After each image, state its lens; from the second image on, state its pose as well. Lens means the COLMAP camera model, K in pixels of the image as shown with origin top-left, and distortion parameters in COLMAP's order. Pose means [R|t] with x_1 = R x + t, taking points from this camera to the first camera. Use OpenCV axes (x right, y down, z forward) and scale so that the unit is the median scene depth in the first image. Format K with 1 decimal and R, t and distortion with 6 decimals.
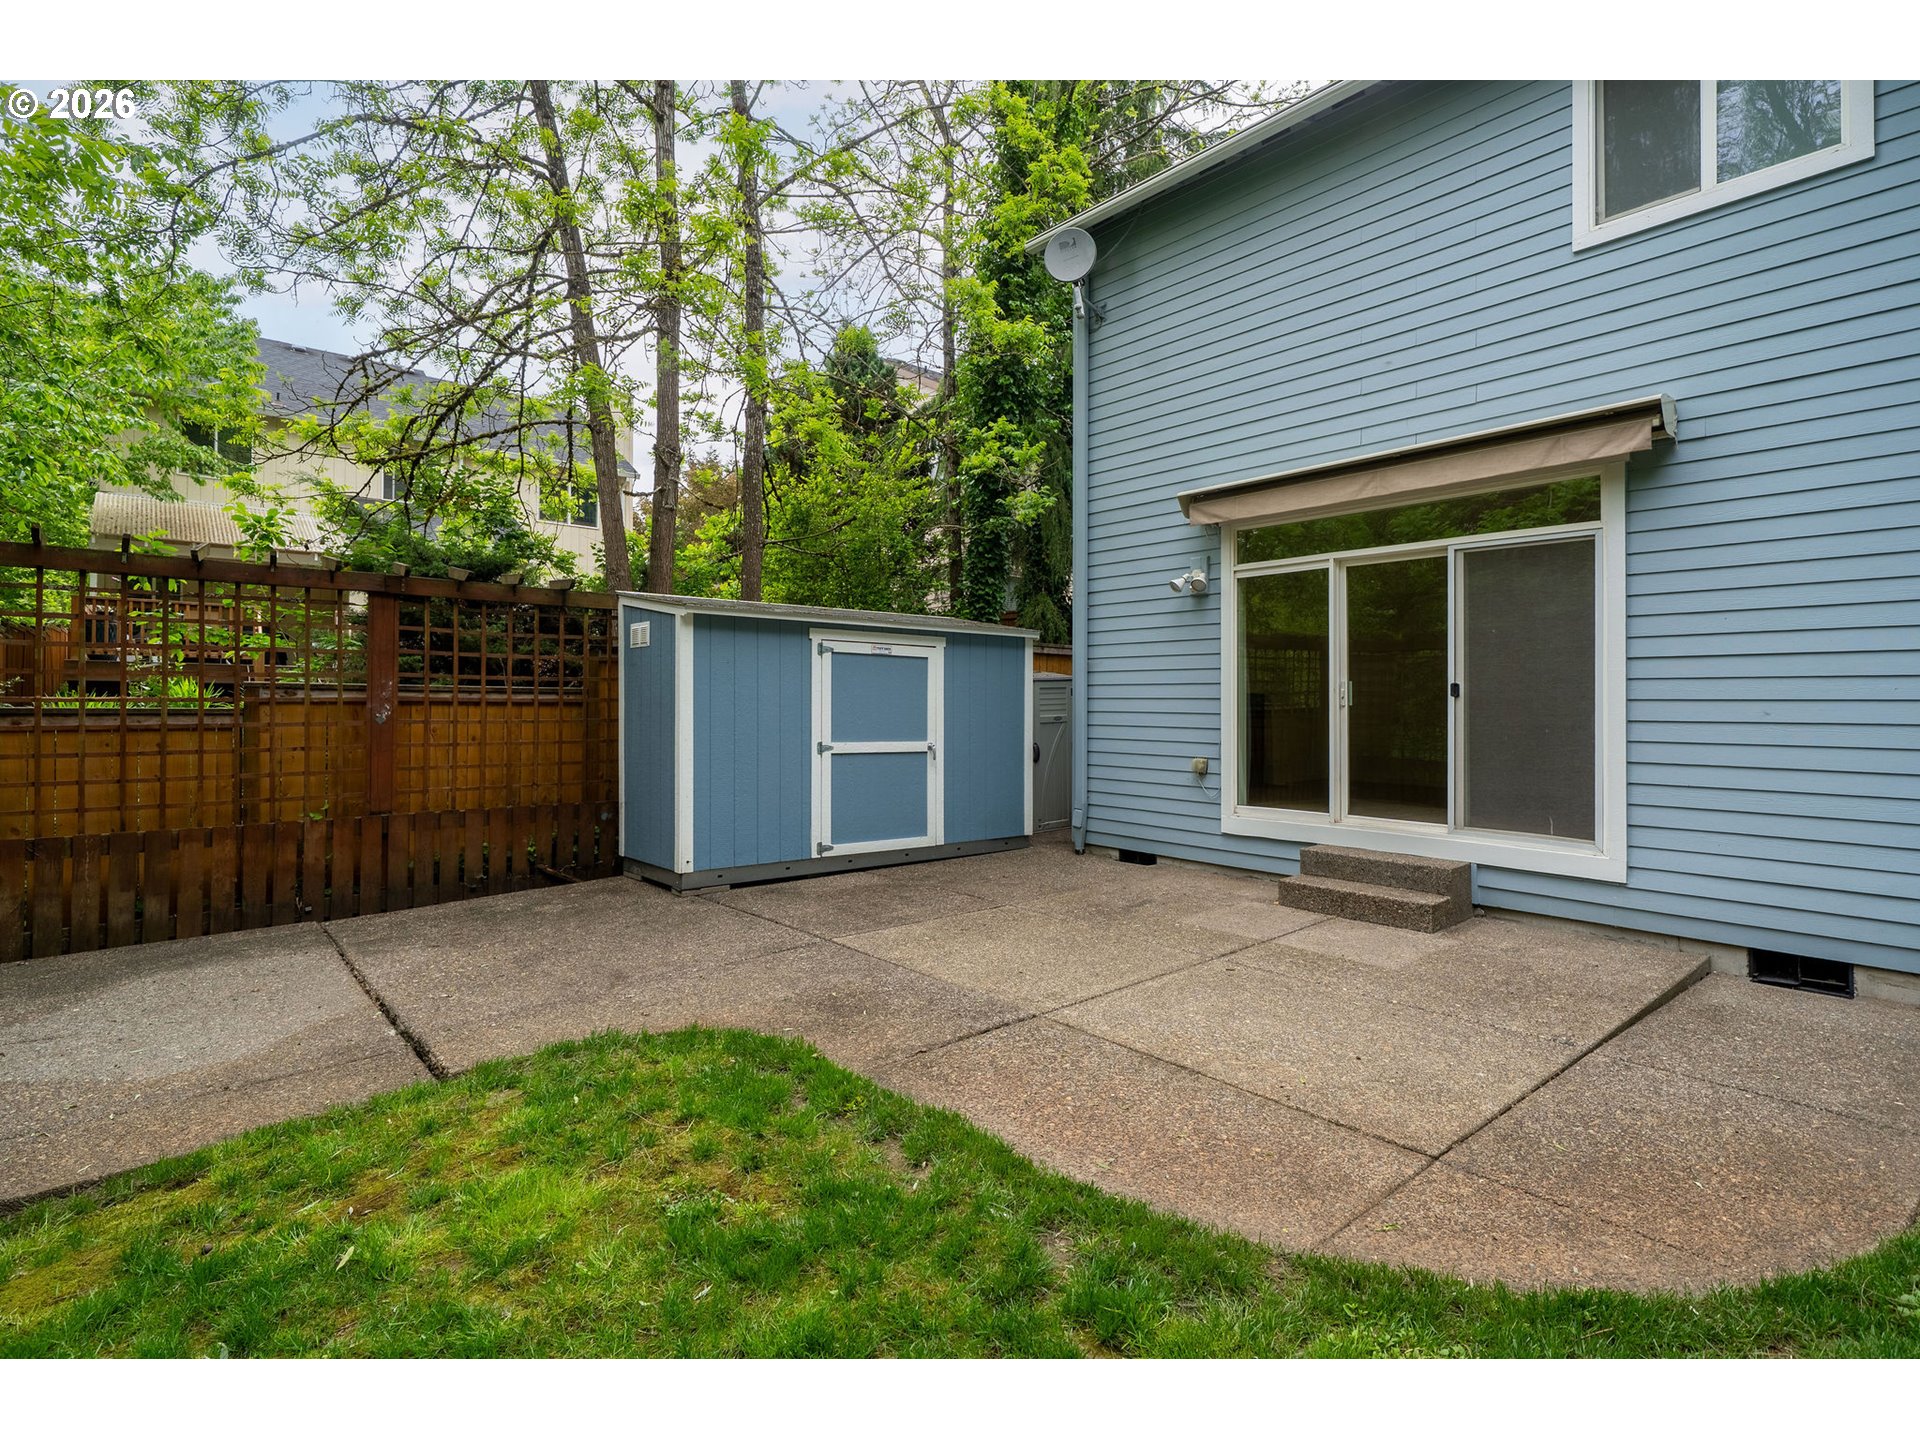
lens RADIAL K [[926.7, 0, 976.5], [0, 926.7, 702.5], [0, 0, 1]] dist [-0.000510, 0.002904]
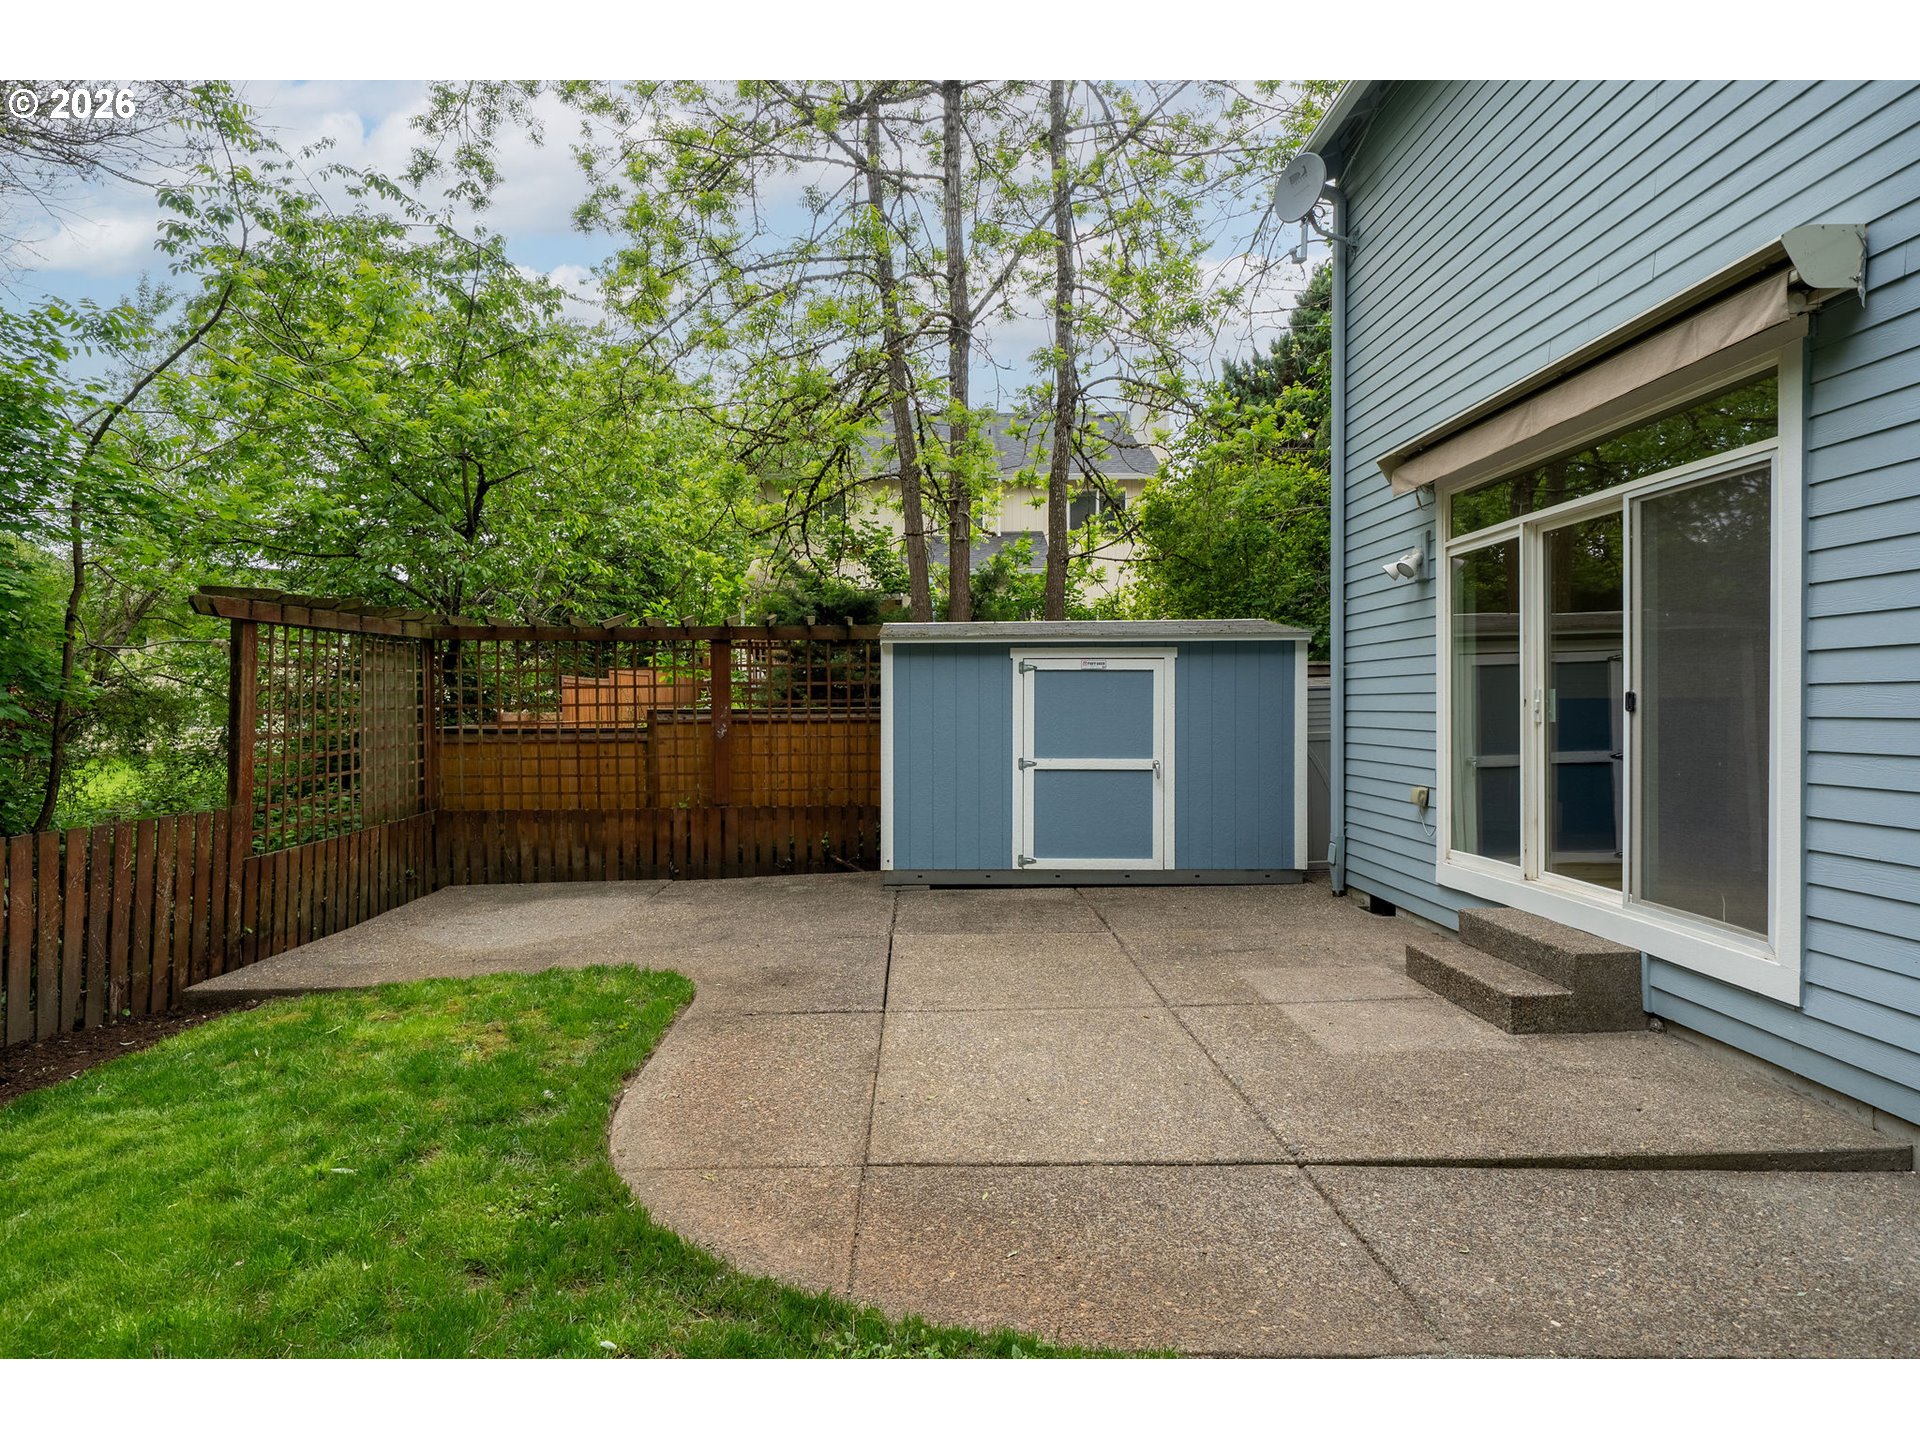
lens RADIAL K [[1049.5, 0, 960.2], [0, 1049.5, 724.3], [0, 0, 1]] dist [0.003010, 0.001015]
pose [[0.765374, -0.001553, -0.643584, 0.583505], [0.013619, 0.999812, 0.013784, -0.013105], [0.643442, -0.019315, 0.765251, 0.067299]]
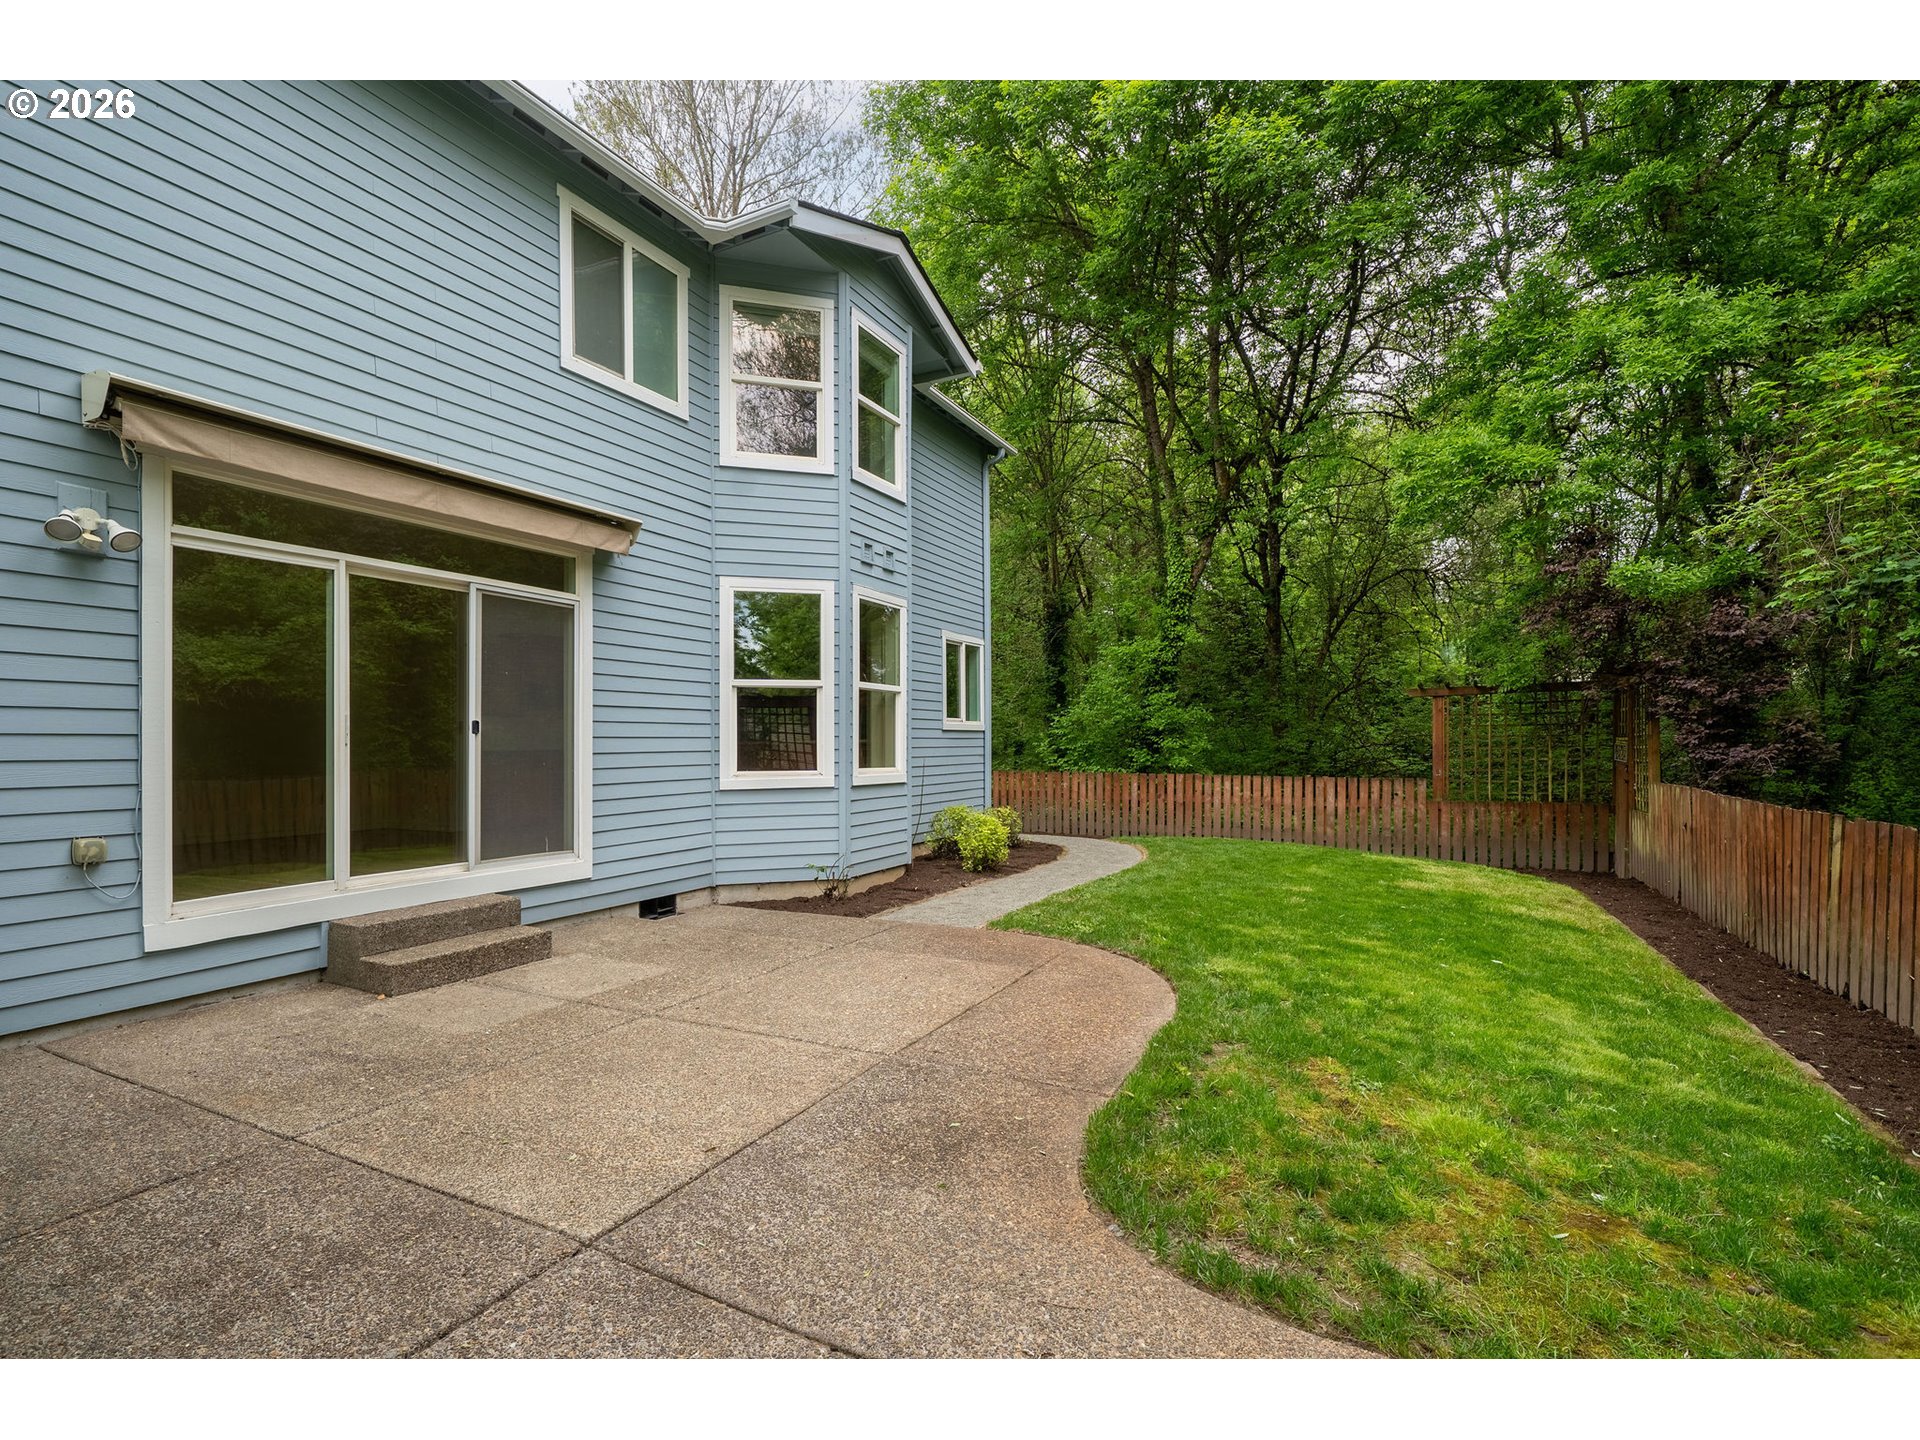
lens RADIAL K [[926.7, 0, 909.4], [0, 926.7, 746.6], [0, 0, 1]] dist [-0.000510, 0.002904]
pose [[-0.343491, -0.014421, 0.939045, -0.544538], [-0.002362, 0.999892, 0.014491, -0.007234], [-0.939153, 0.002759, -0.343488, 0.824601]]
